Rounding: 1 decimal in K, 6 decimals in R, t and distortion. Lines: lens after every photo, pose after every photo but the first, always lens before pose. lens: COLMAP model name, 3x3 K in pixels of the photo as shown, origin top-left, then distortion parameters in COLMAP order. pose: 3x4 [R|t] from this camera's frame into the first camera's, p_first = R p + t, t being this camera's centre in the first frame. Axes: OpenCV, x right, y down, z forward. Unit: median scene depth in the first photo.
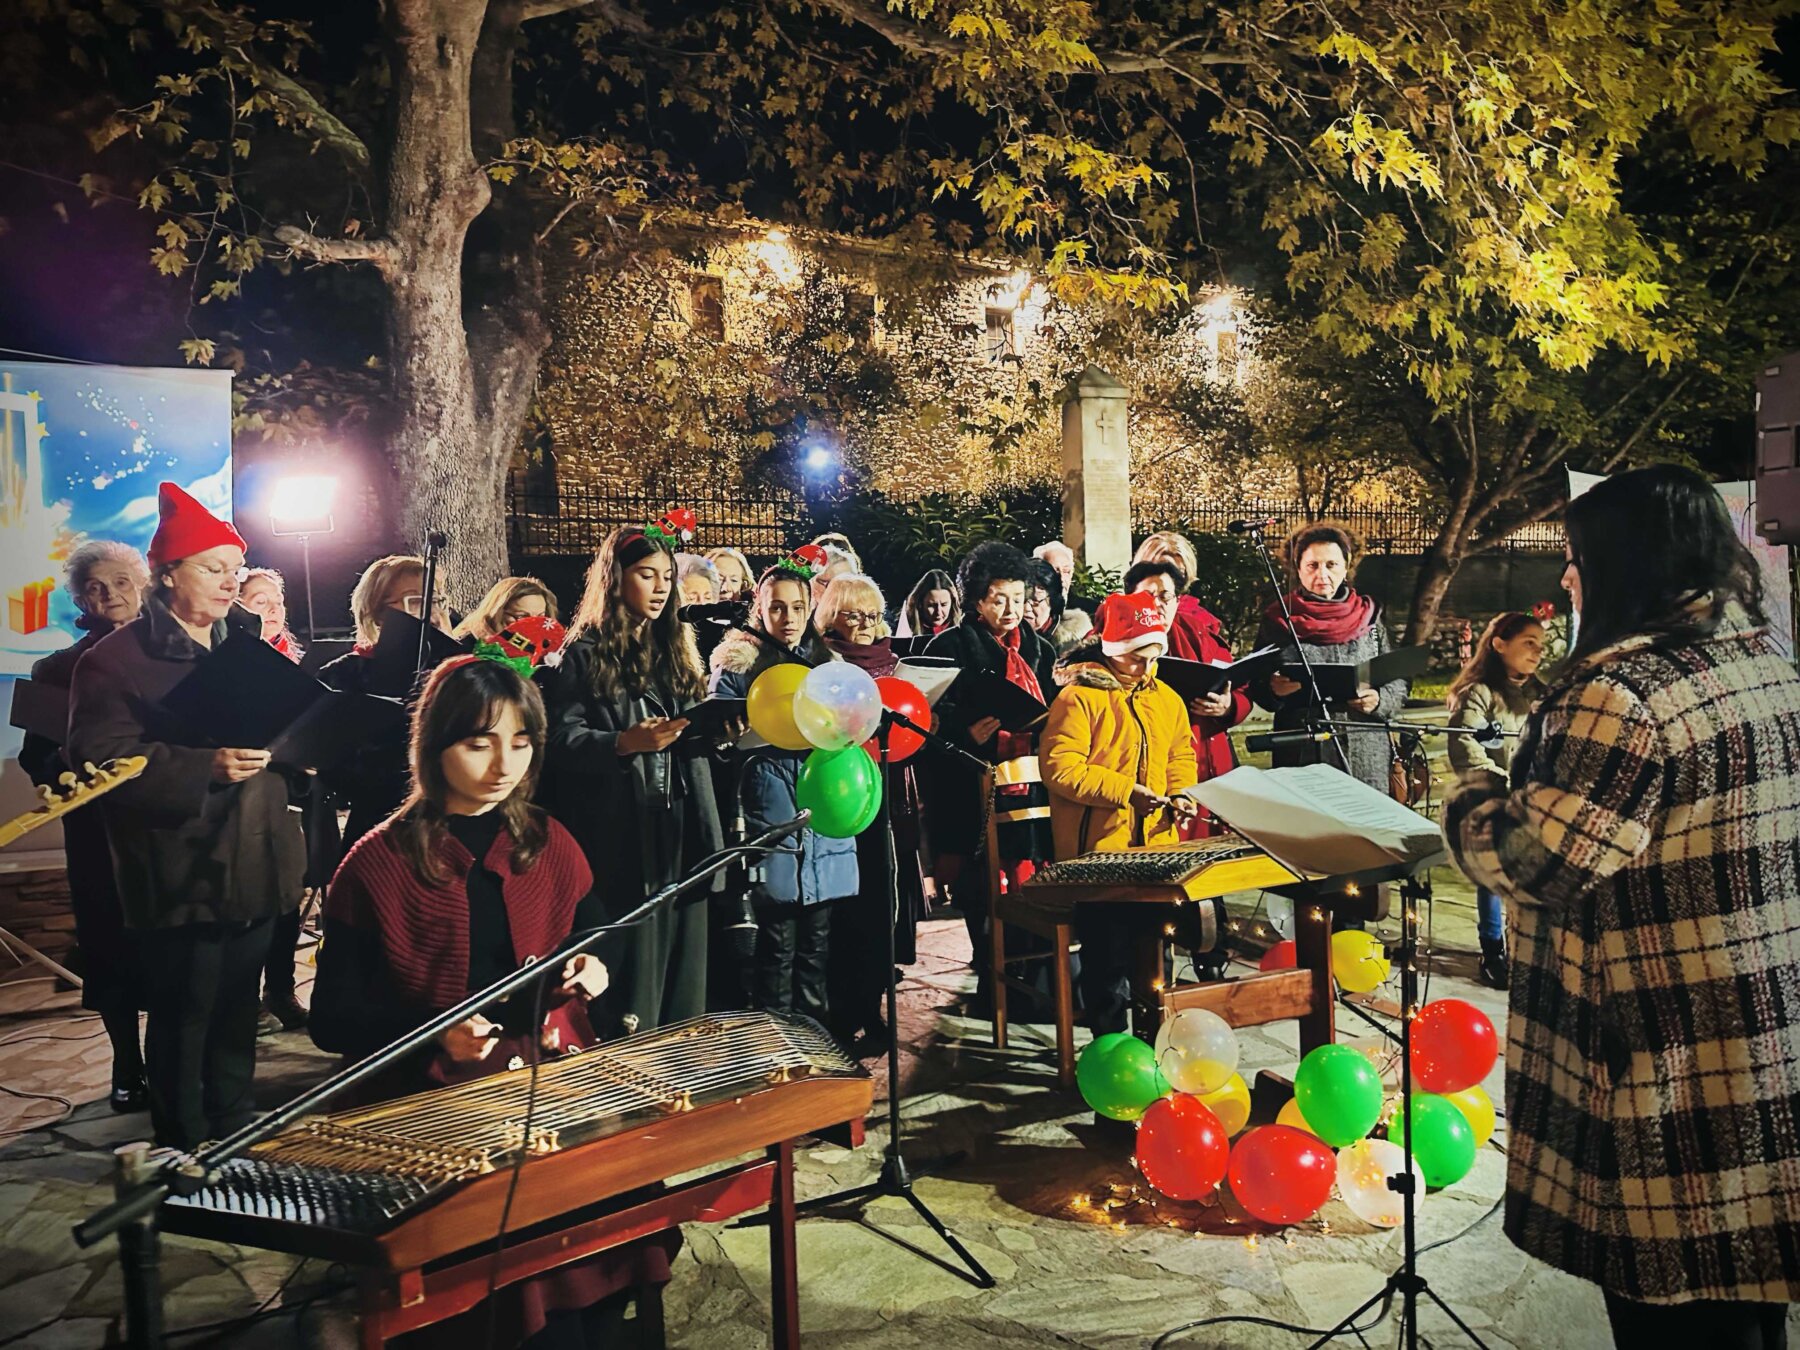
lens RADIAL K [[1254.7, 0, 914.9], [0, 1254.7, 669.4], [0, 0, 1]] dist [0.036431, -0.043101]
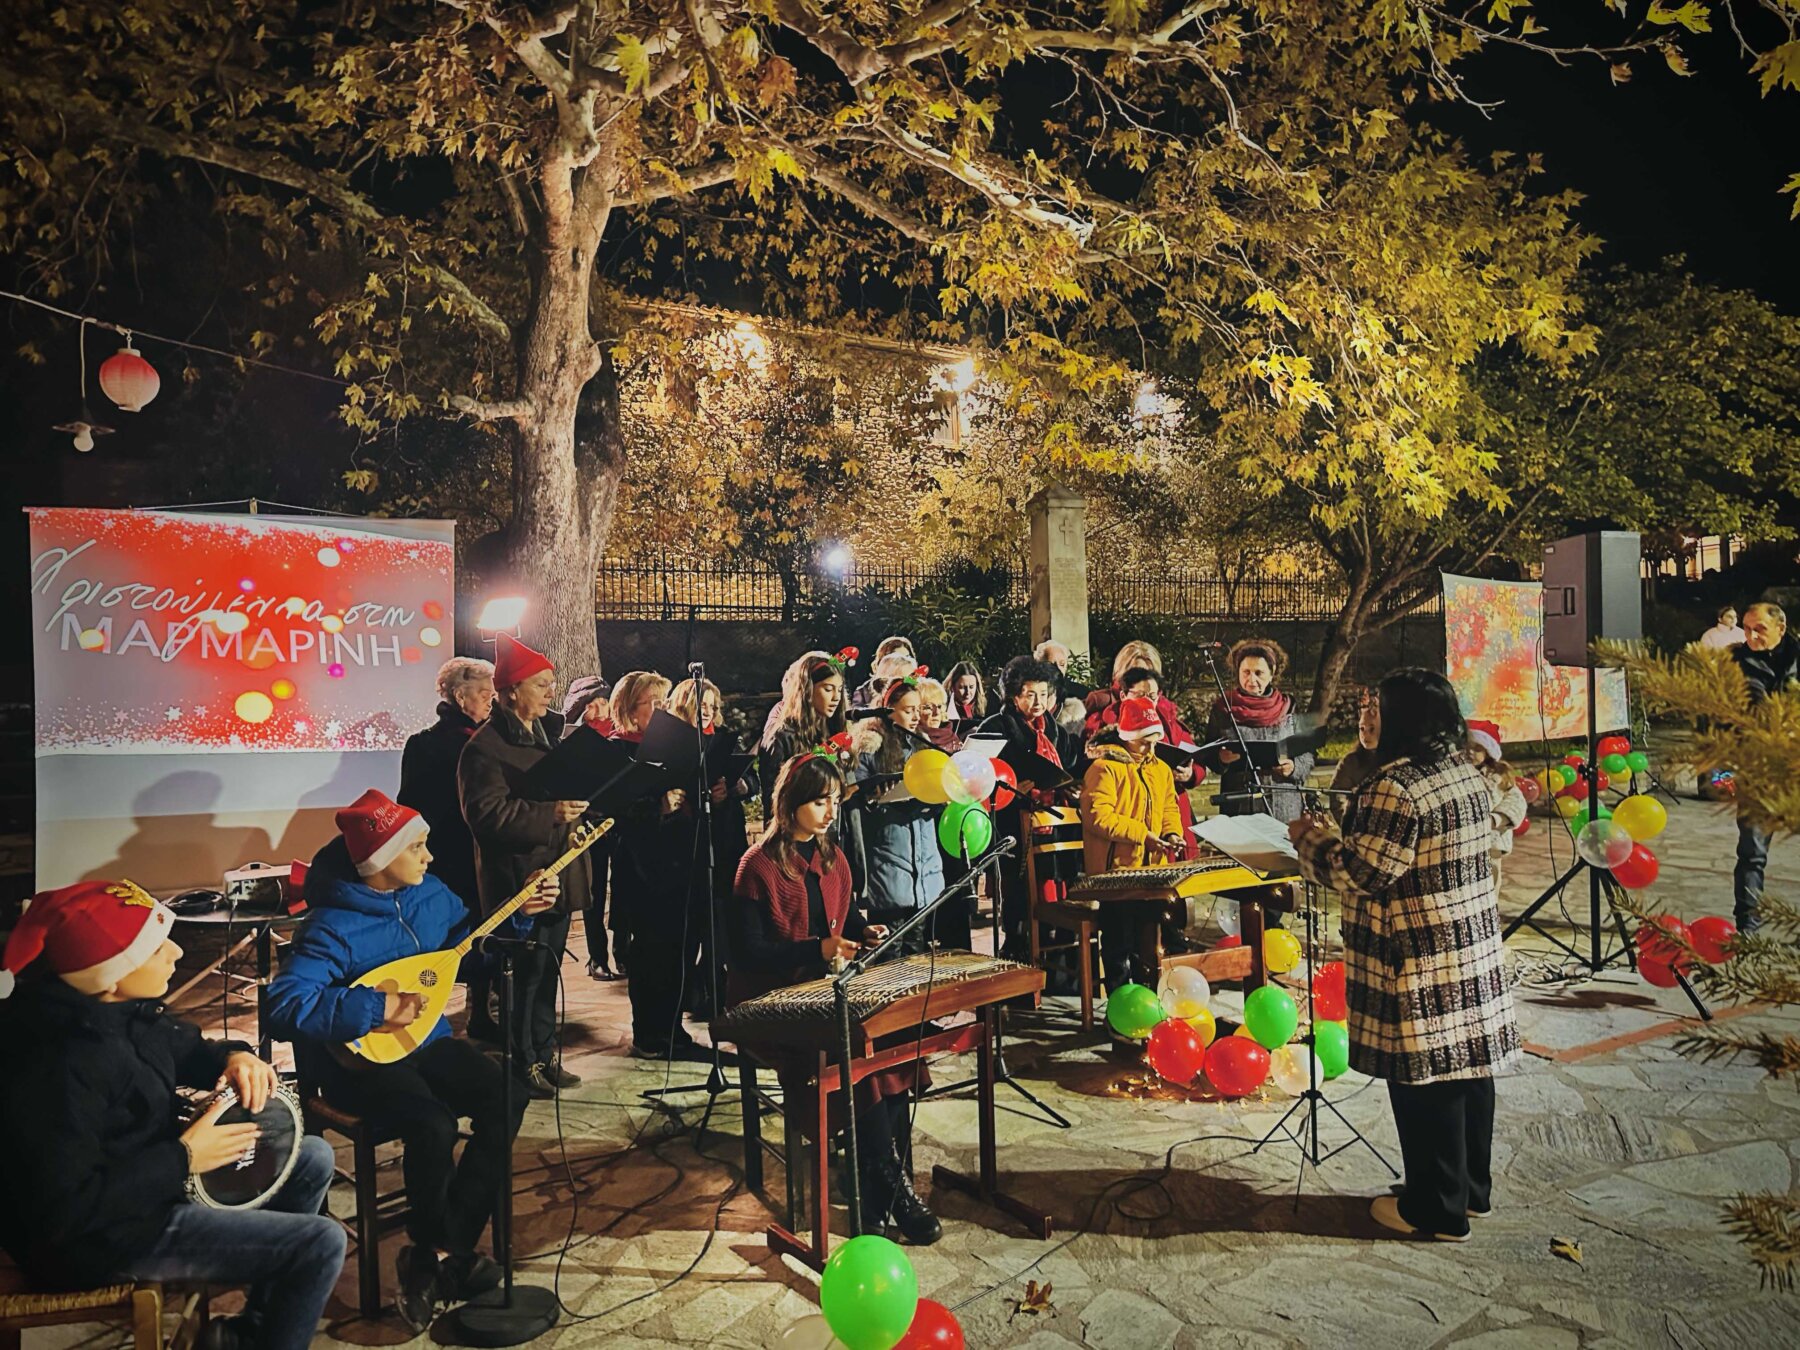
lens RADIAL K [[1254.7, 0, 891.9], [0, 1254.7, 668.0], [0, 0, 1]] dist [0.036431, -0.043101]
pose [[0.998864, 0.006218, 0.047253, -0.118859], [-0.004439, 0.999280, -0.037667, -0.025522], [-0.047453, 0.037415, 0.998173, -0.315295]]
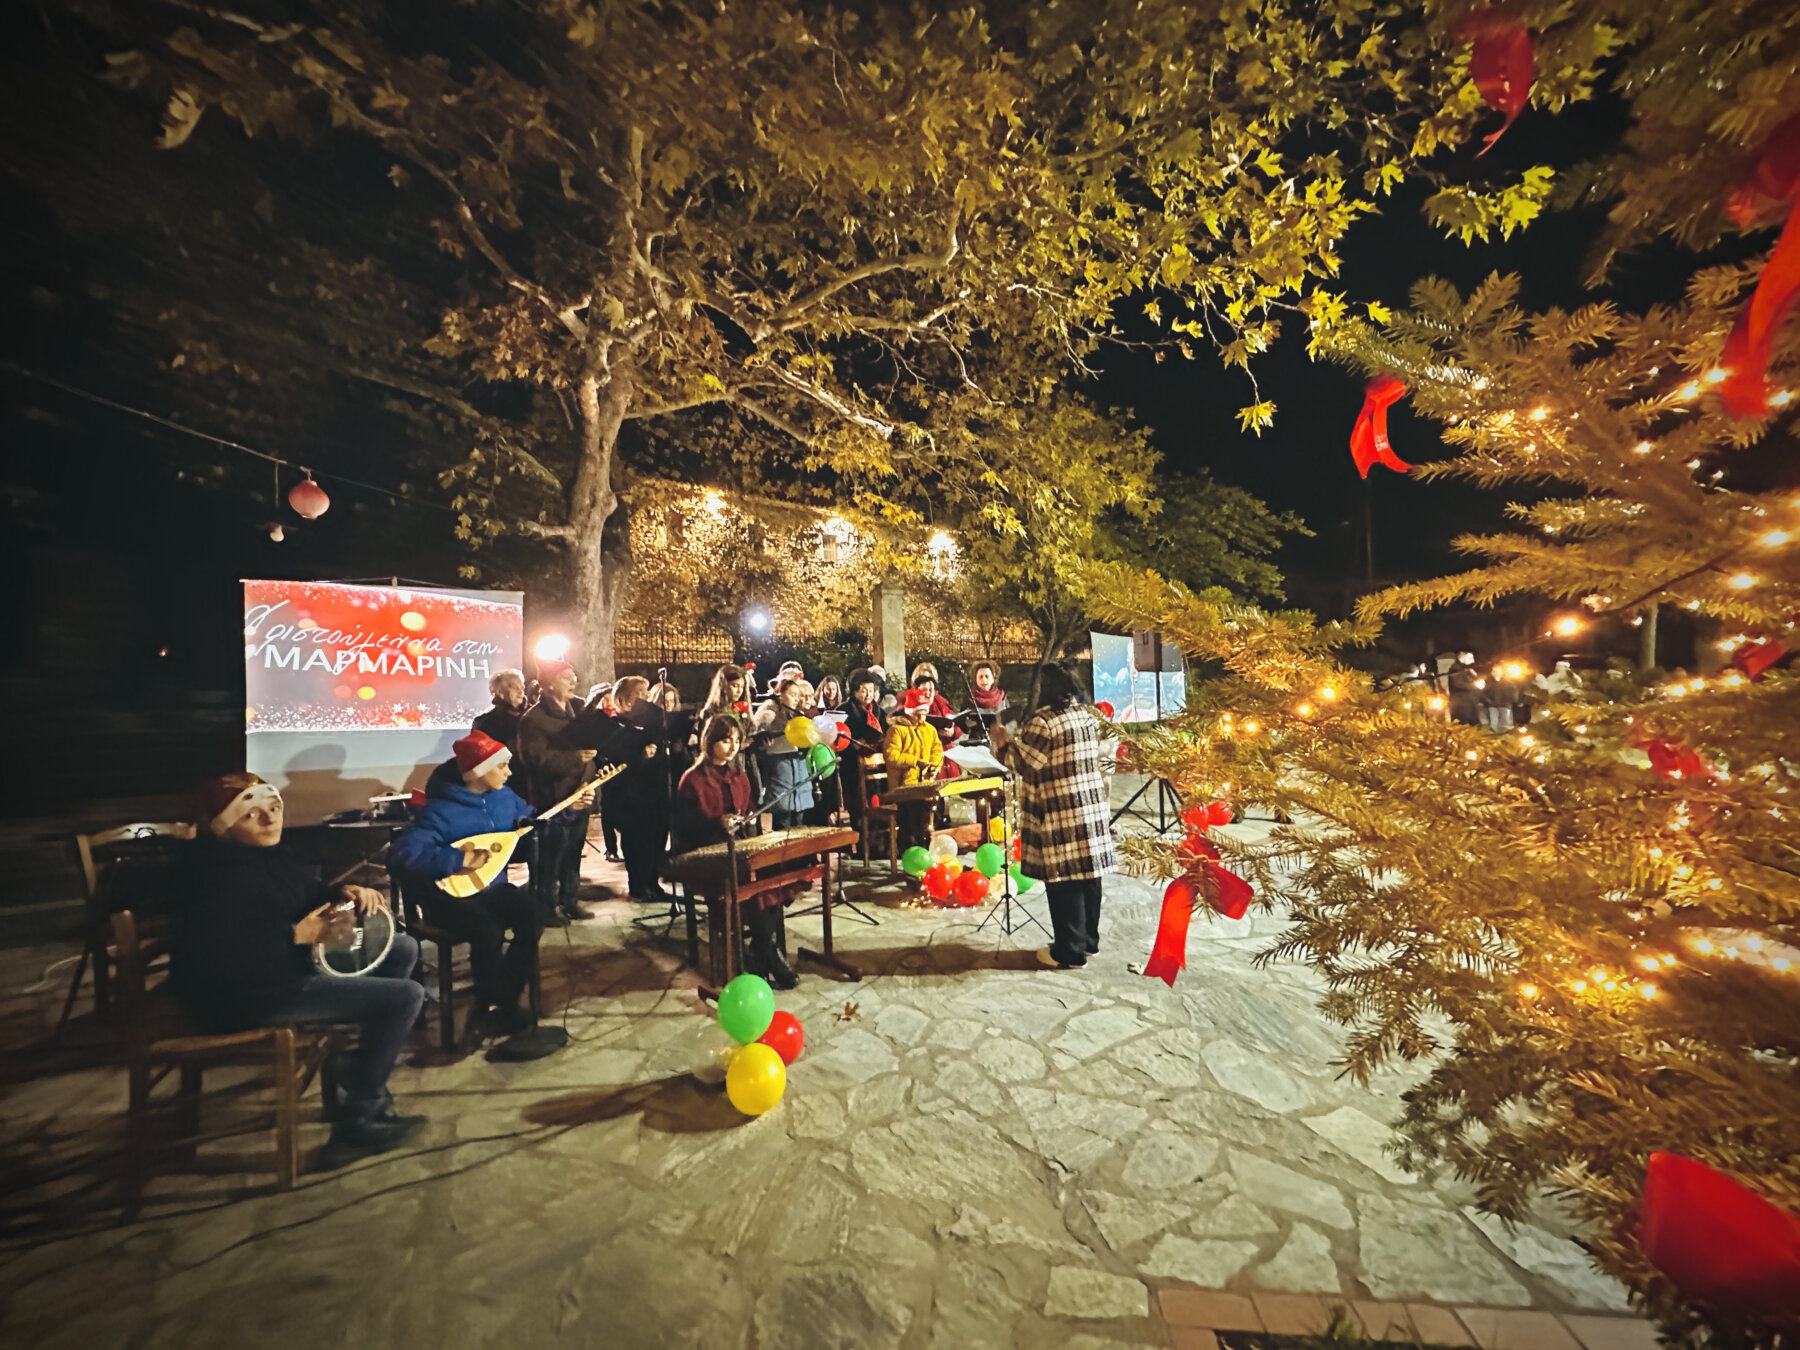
lens RADIAL K [[709.9, 0, 898.3], [0, 709.9, 681.5], [0, 0, 1]] dist [-0.007983, 0.000732]
pose [[0.984278, -0.000595, 0.176623, -0.087254], [0.010955, 0.998275, -0.057683, 0.005705], [-0.176284, 0.058711, 0.982587, -0.318395]]
